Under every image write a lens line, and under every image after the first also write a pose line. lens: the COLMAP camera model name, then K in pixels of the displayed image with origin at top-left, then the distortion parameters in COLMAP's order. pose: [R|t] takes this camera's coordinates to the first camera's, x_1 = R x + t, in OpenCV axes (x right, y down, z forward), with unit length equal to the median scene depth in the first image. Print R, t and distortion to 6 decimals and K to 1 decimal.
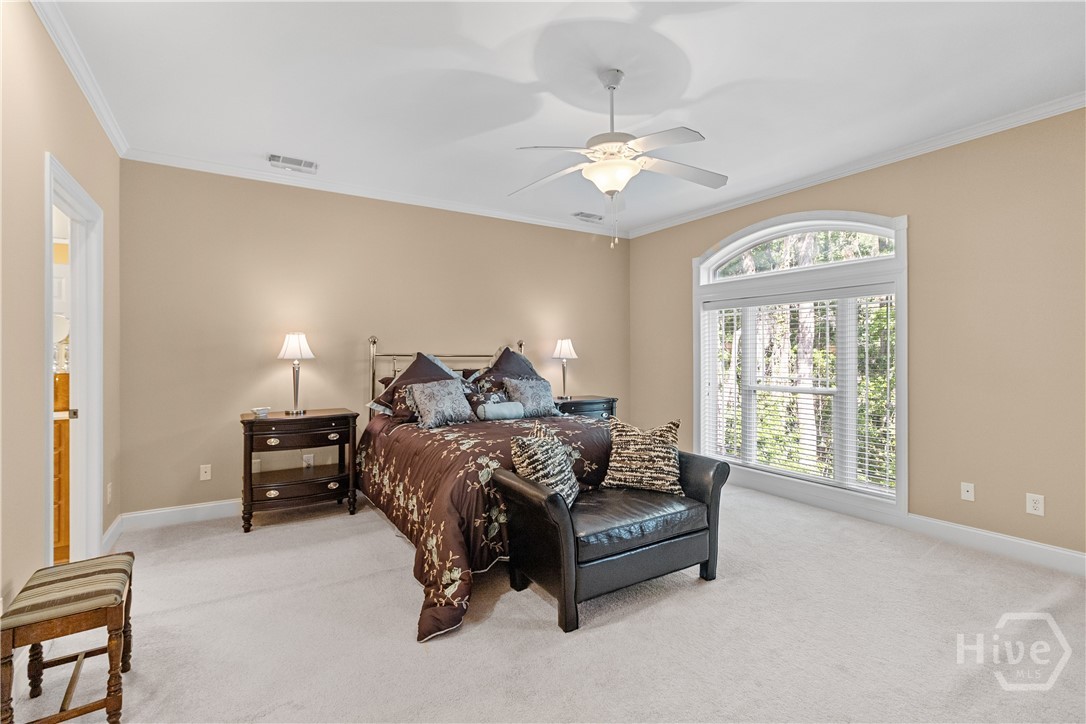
lens RADIAL K [[495.2, 0, 541.6], [0, 495.2, 349.5], [0, 0, 1]] dist [0.000577, 0.000346]
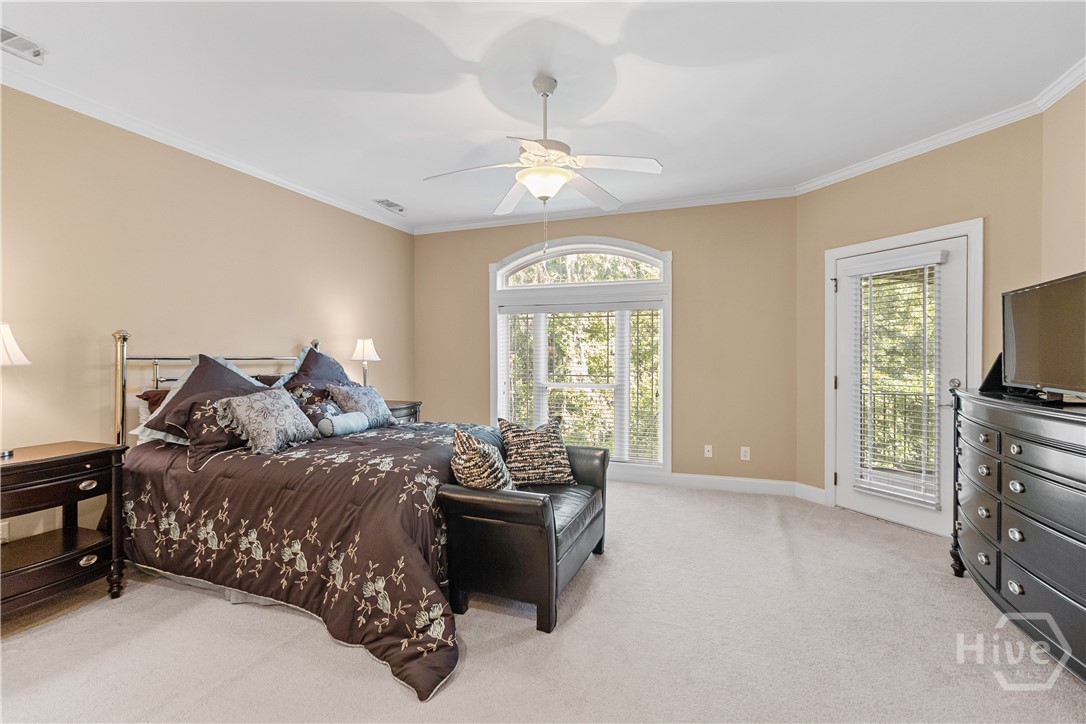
lens RADIAL K [[501.3, 0, 542.4], [0, 501.3, 358.8], [0, 0, 1]] dist [-0.000291, 0.000987]
pose [[0.795746, -0.006829, 0.605592, -0.428342], [-0.003438, 0.999869, 0.015794, -0.001586], [-0.605621, -0.014650, 0.795618, 0.153260]]
